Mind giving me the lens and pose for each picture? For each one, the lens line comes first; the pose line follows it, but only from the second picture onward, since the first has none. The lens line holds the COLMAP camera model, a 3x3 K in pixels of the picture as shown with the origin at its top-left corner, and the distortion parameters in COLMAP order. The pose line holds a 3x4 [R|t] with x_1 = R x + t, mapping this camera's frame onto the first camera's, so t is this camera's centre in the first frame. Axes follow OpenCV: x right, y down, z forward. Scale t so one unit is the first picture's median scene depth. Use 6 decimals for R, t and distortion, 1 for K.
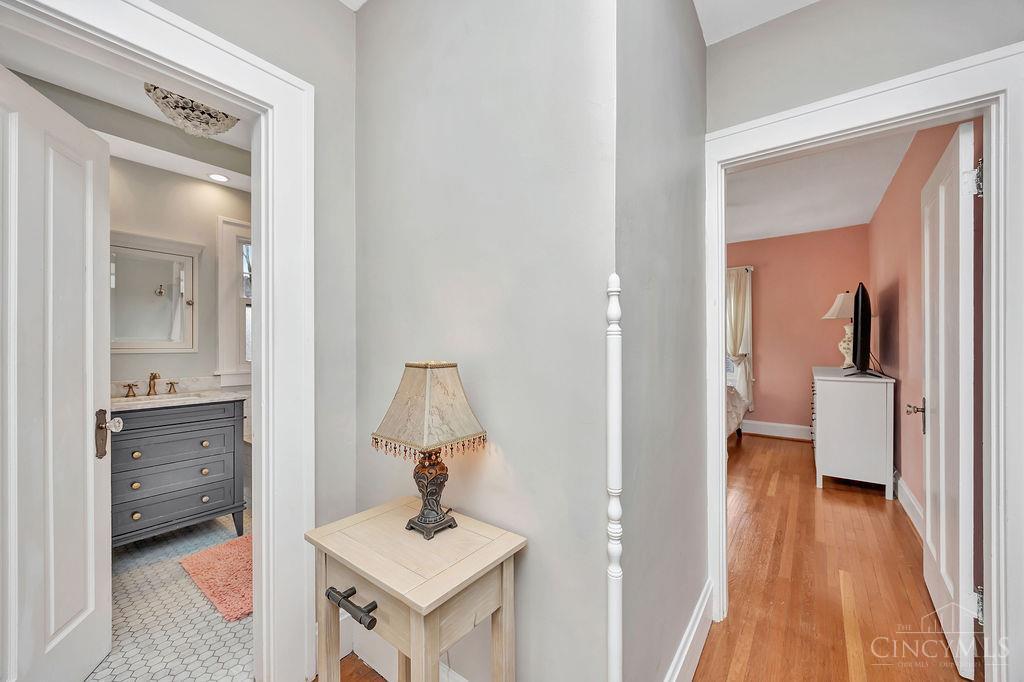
lens RADIAL K [[394.3, 0, 512.3], [0, 394.3, 343.9], [0, 0, 1]] dist [-0.002858, 0.000478]
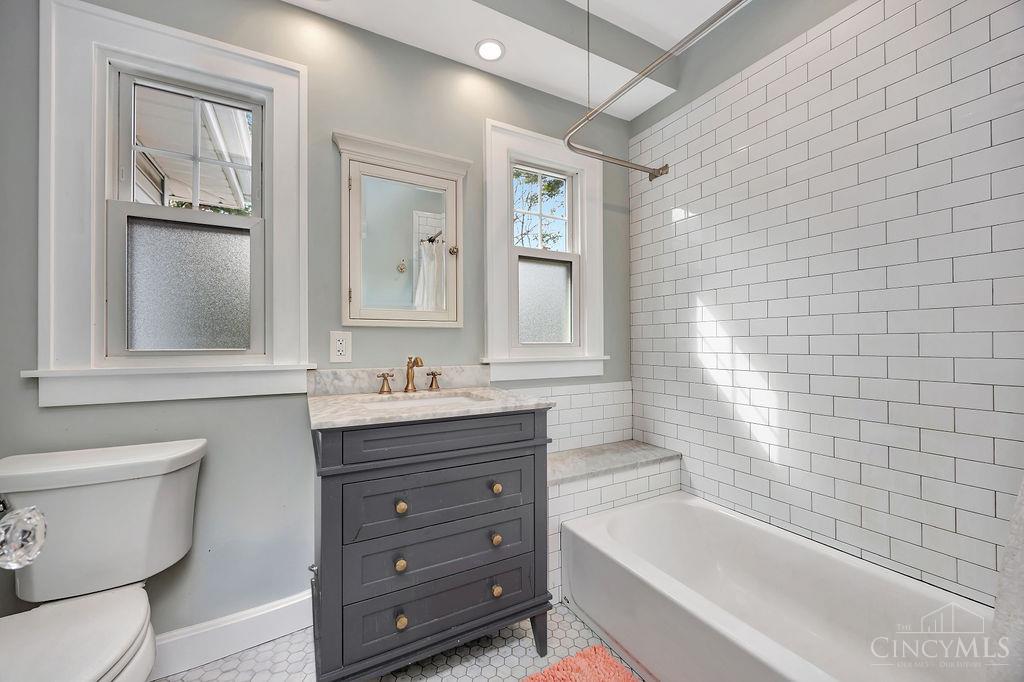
lens RADIAL K [[394.3, 0, 516.9], [0, 394.3, 342.3], [0, 0, 1]] dist [-0.002858, 0.000478]
pose [[0.917442, -0.002146, -0.397863, -0.492659], [0.002613, 0.999996, 0.000631, 0.048933], [0.397860, -0.001619, 0.917445, 0.471531]]
